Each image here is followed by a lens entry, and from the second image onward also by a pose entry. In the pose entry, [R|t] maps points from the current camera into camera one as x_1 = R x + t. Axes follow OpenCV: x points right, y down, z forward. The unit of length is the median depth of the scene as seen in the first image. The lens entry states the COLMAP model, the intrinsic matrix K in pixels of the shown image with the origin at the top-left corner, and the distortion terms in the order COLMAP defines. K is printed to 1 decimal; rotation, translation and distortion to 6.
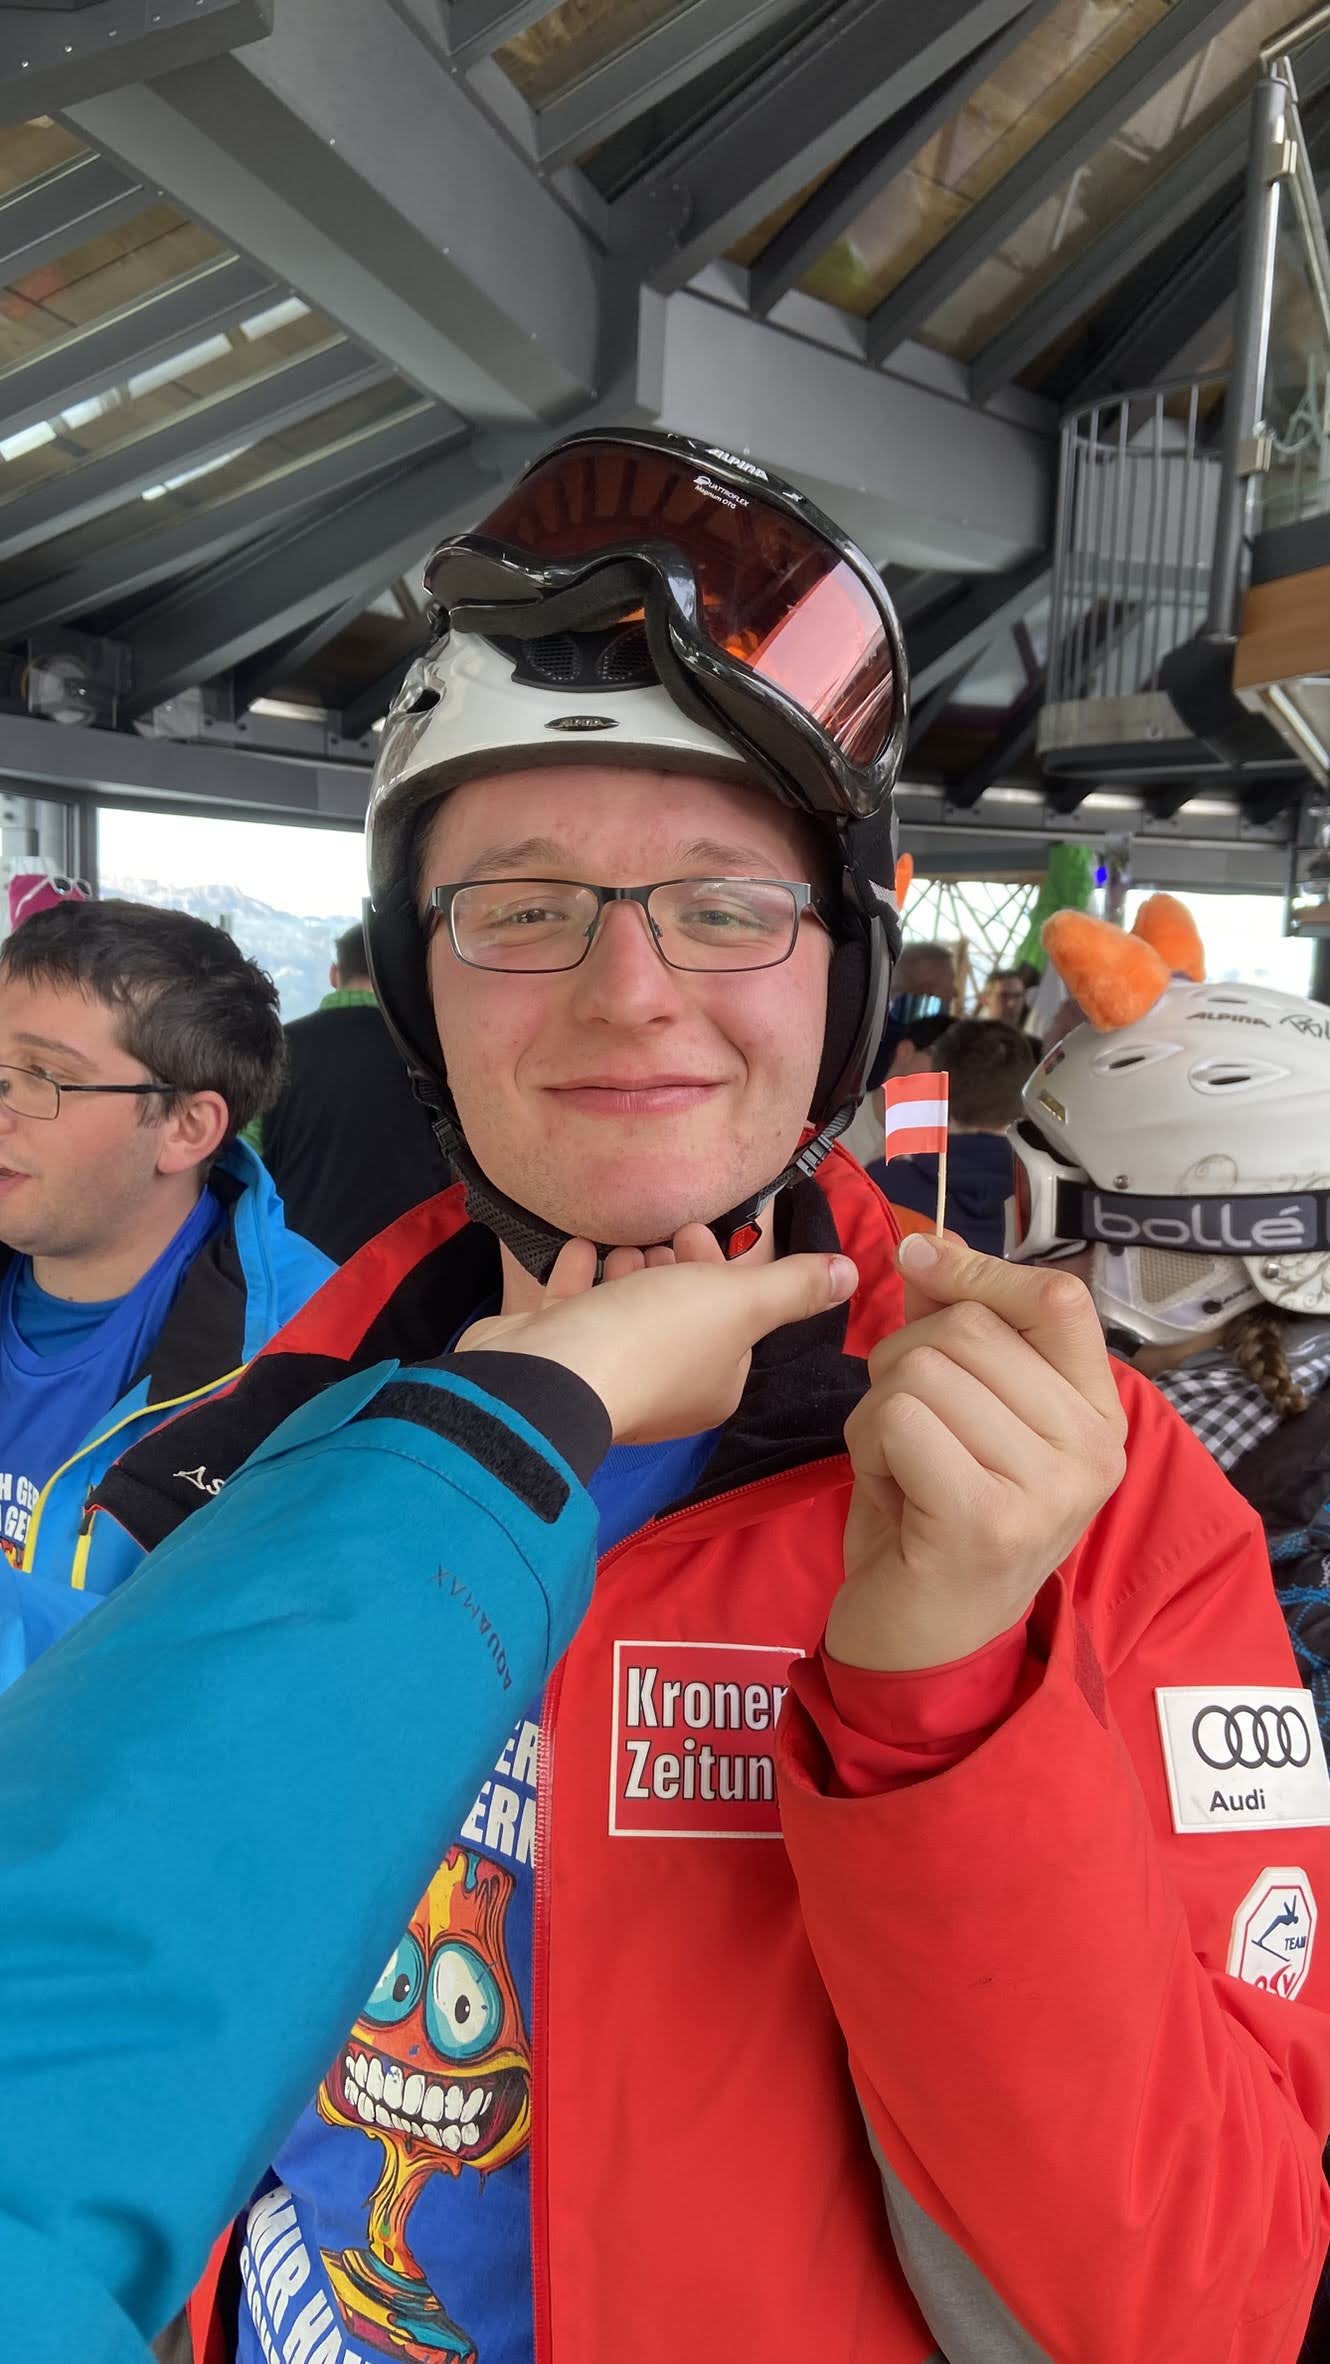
lens RADIAL K [[1828.1, 0, 727.0], [0, 1828.1, 1175.2], [0, 0, 1]] dist [0.114913, 0.002701]
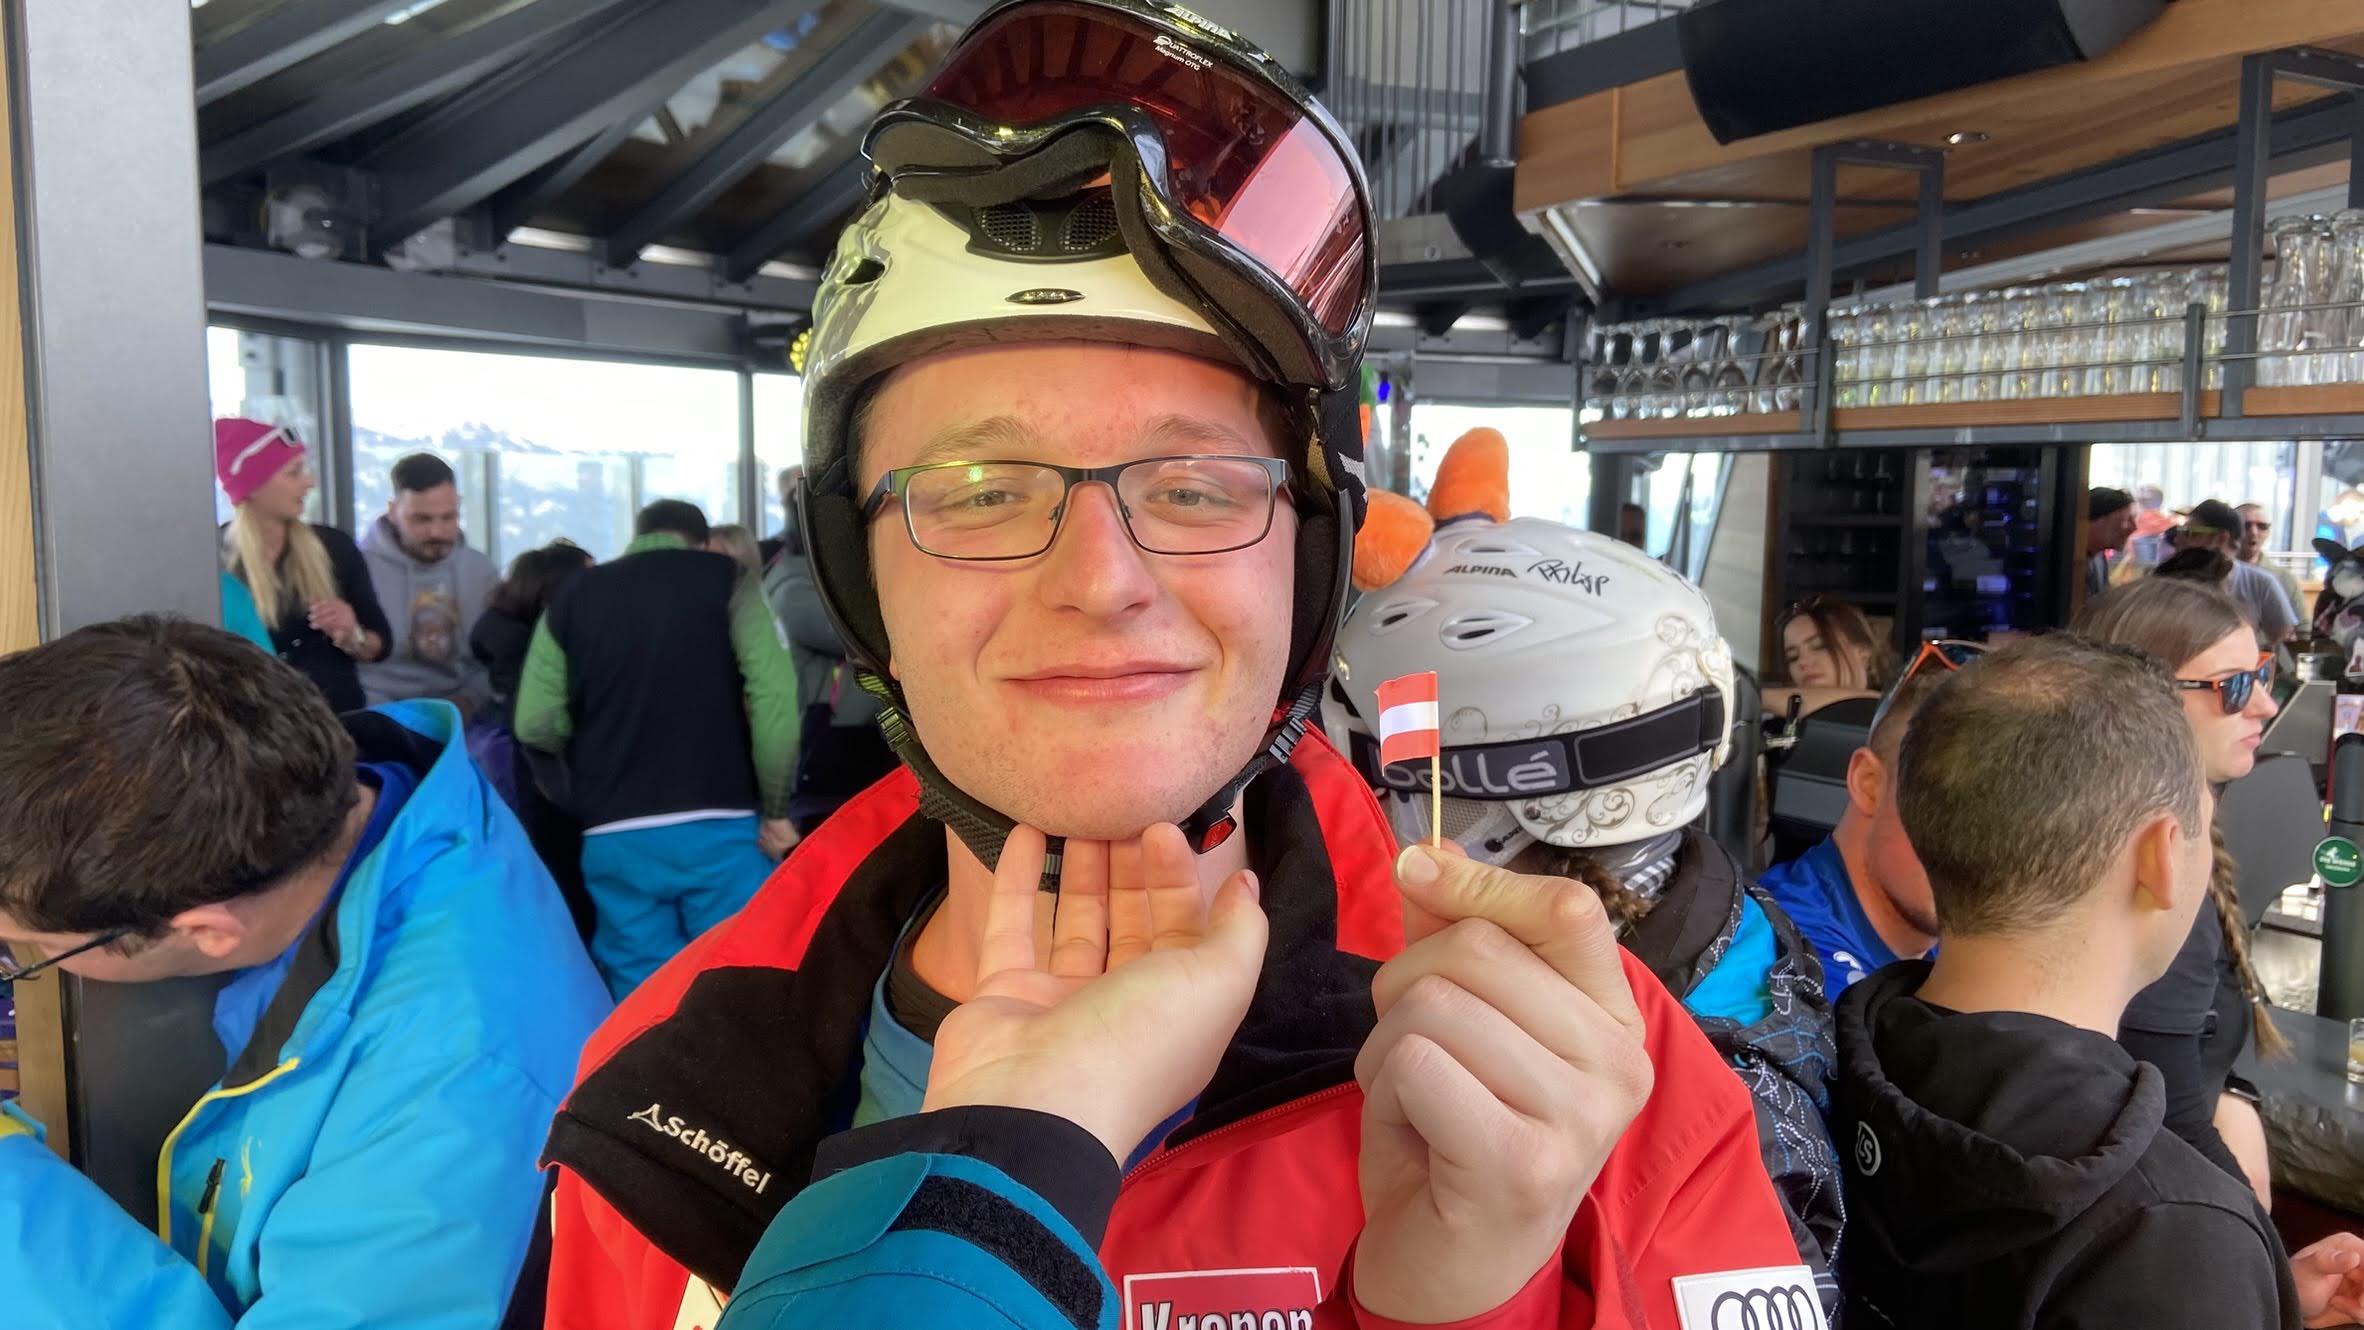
lens RADIAL K [[1816.2, 0, 1185.4], [0, 1816.2, 669.4], [0, 0, 1]] dist [0.174152, -0.208126]
pose [[0.994072, -0.038506, 0.101680, -0.104350], [0.039573, 0.999181, -0.008490, -0.041023], [-0.101269, 0.012464, 0.994781, 0.058533]]
